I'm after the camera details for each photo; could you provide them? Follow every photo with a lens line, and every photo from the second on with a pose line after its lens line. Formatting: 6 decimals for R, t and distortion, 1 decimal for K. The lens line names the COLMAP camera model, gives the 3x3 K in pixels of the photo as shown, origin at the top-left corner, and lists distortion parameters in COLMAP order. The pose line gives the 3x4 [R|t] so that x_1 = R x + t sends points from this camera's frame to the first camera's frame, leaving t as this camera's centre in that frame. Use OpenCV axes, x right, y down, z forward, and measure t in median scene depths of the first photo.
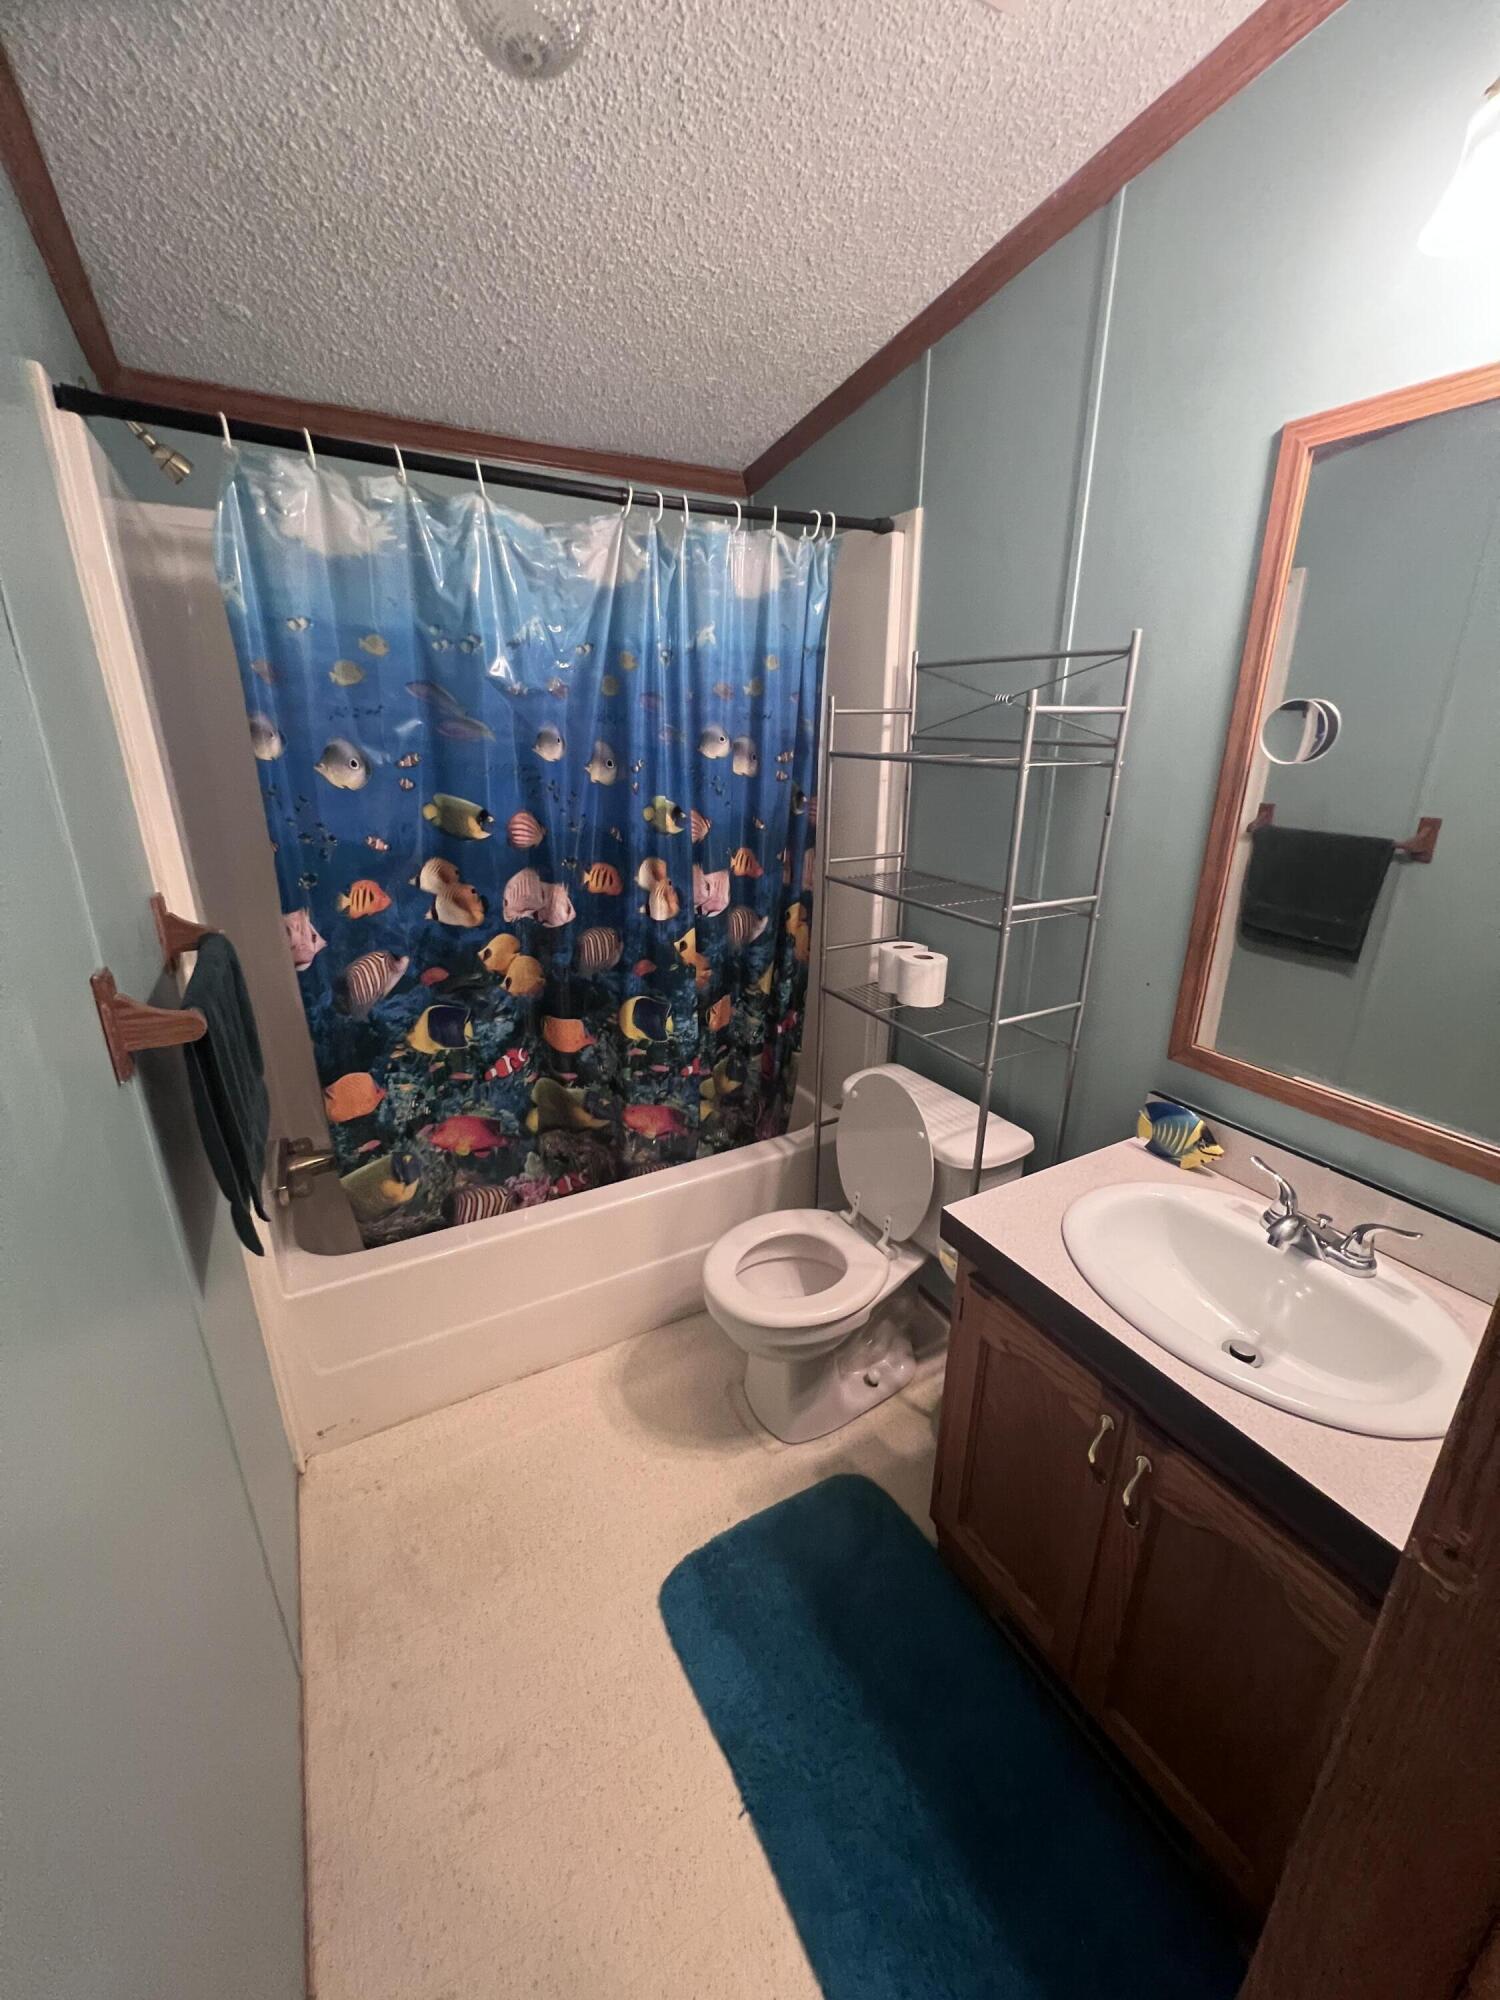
lens RADIAL K [[798.6, 0, 750.0], [0, 798.6, 1000.0], [0, 0, 1]] dist [-0.002008, -0.000137]
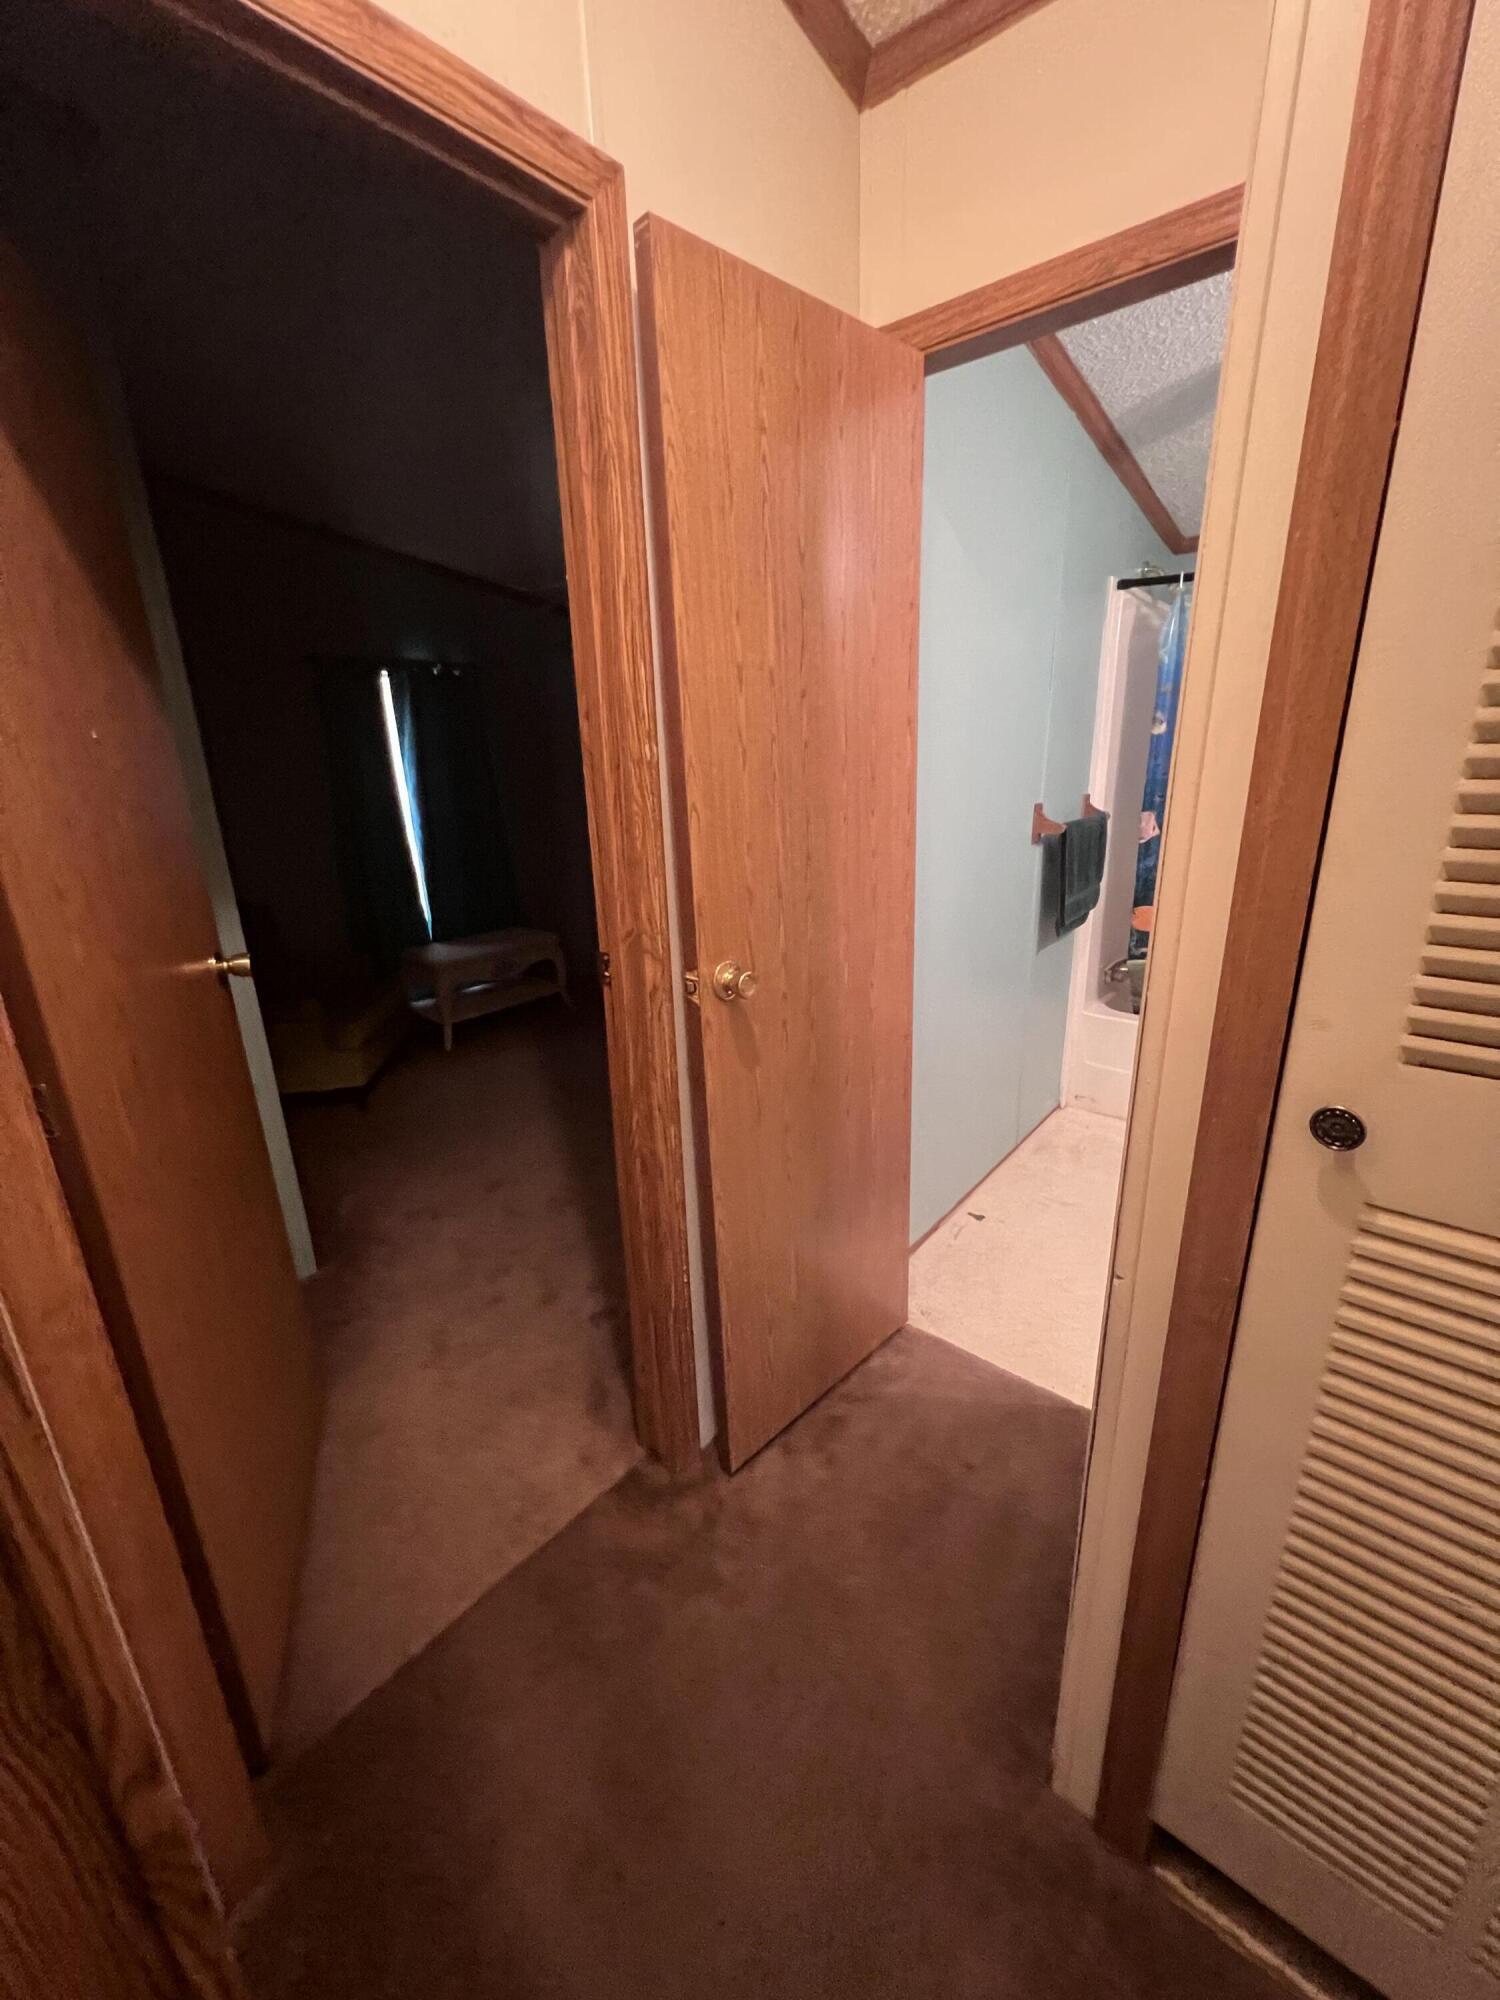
lens RADIAL K [[798.6, 0, 750.0], [0, 798.6, 1000.0], [0, 0, 1]] dist [-0.002008, -0.000137]
pose [[0.362325, 0.262746, -0.894251, 1.062319], [-0.279141, 0.945994, 0.164849, 0.307619], [0.889270, 0.189893, 0.416100, -0.671040]]
